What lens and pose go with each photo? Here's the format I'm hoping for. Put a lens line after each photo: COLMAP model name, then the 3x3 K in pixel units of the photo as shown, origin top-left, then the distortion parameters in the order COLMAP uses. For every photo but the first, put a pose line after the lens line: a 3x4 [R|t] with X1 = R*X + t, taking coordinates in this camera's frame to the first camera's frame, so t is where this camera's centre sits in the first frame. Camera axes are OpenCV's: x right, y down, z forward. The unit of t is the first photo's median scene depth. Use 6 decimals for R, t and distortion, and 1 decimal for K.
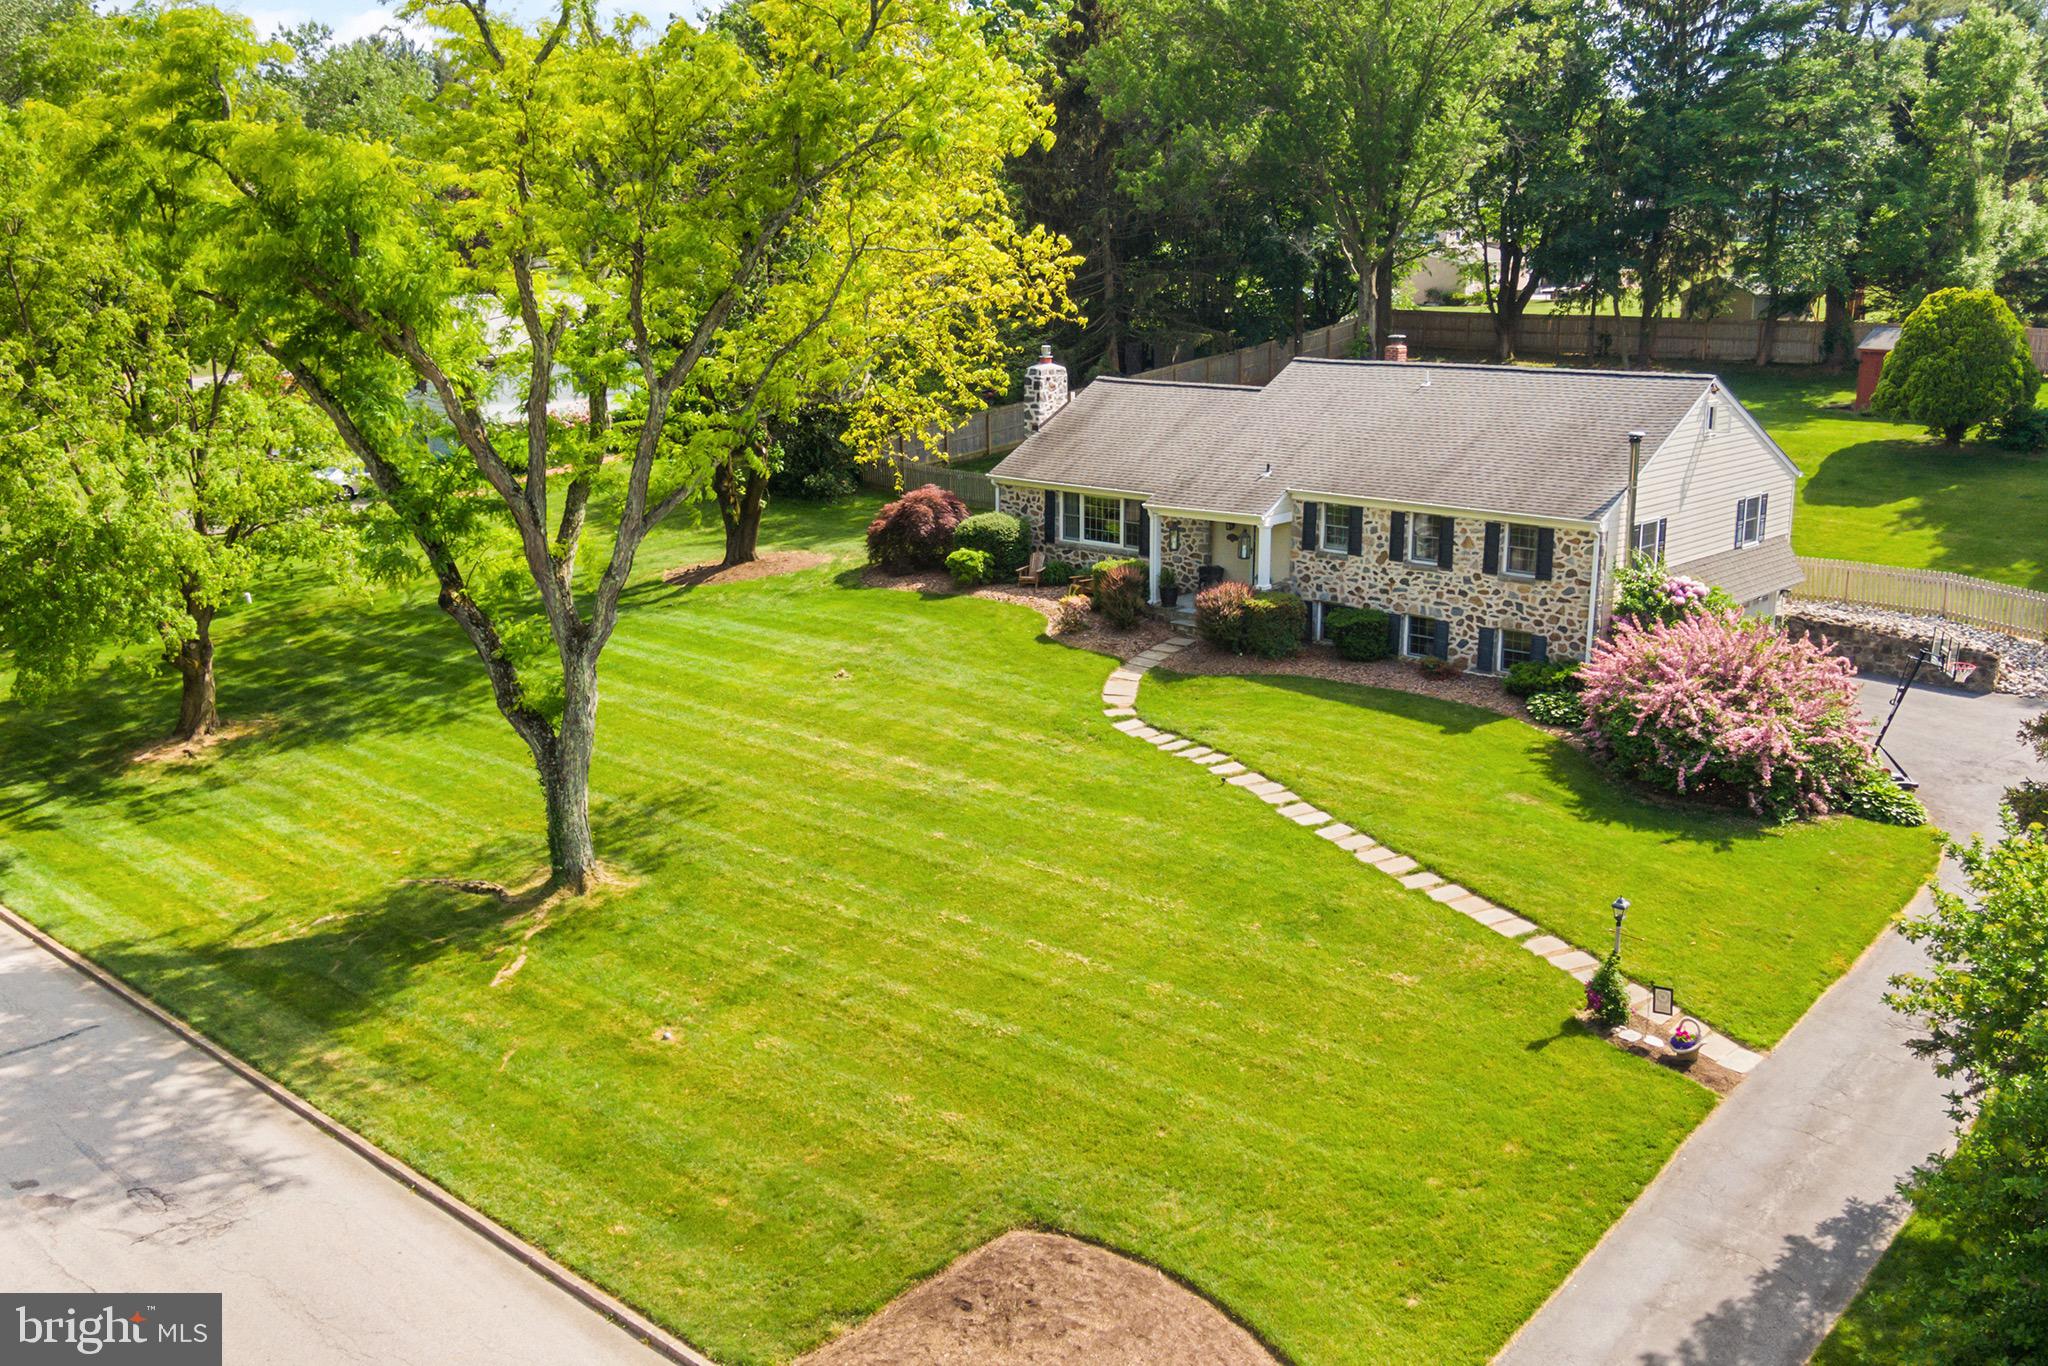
lens RADIAL K [[1879.3, 0, 1024.5], [0, 1879.3, 681.4], [0, 0, 1]] dist [0.011473, 0.000000]
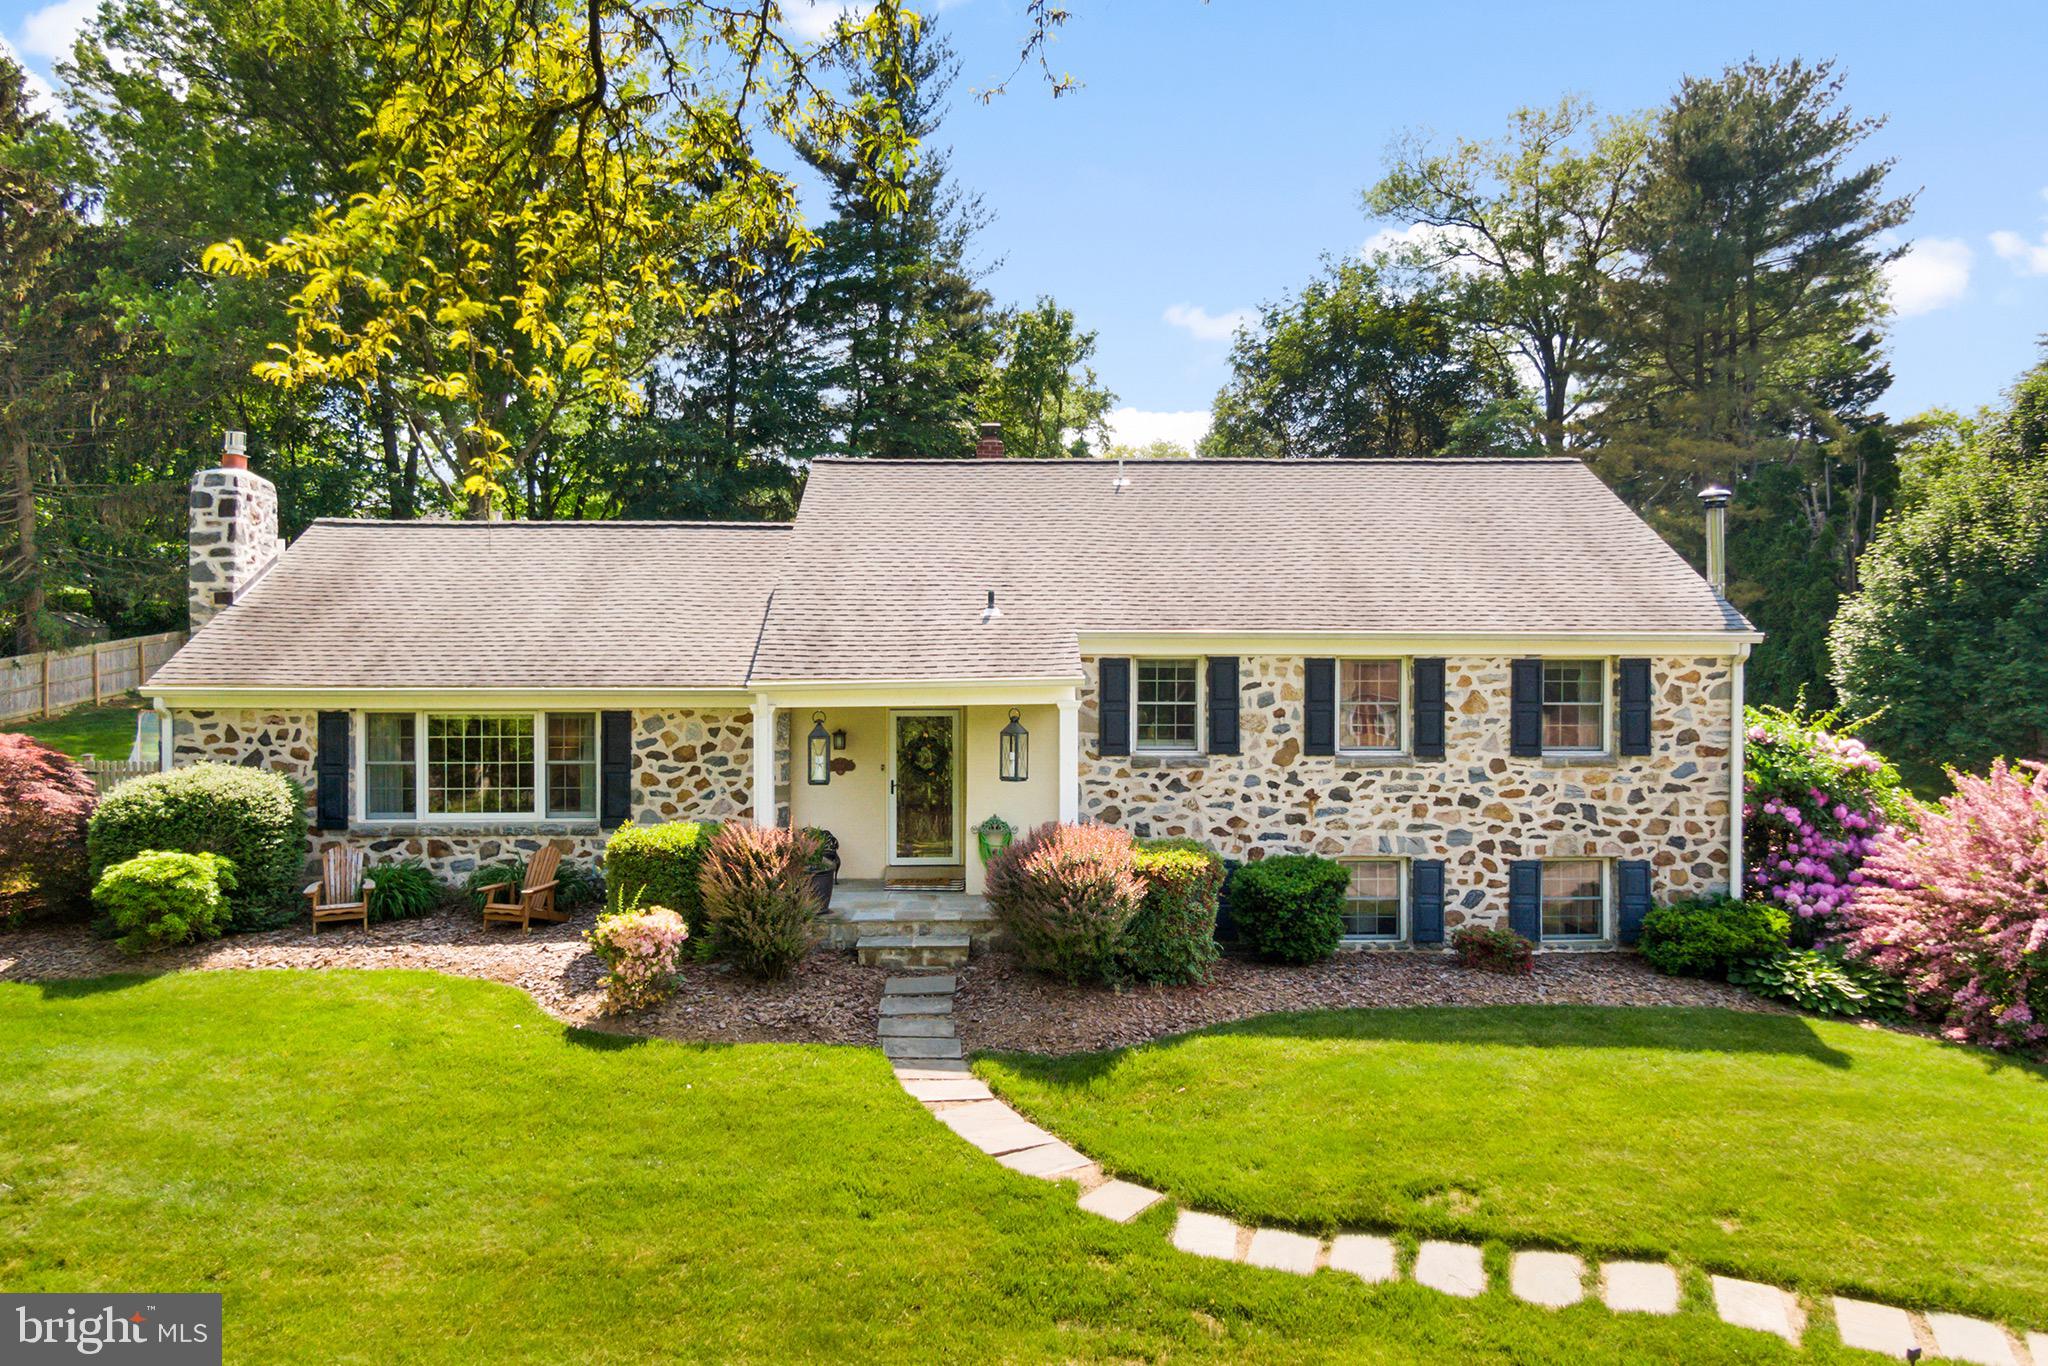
lens RADIAL K [[1491.5, 0, 1020.0], [0, 1491.5, 683.1], [0, 0, 1]] dist [0.013402, -0.023248]
pose [[0.710829, -0.006522, 0.703335, -0.144822], [0.157292, 0.976107, -0.149916, -0.035726], [-0.685552, 0.217194, 0.694871, 0.777255]]
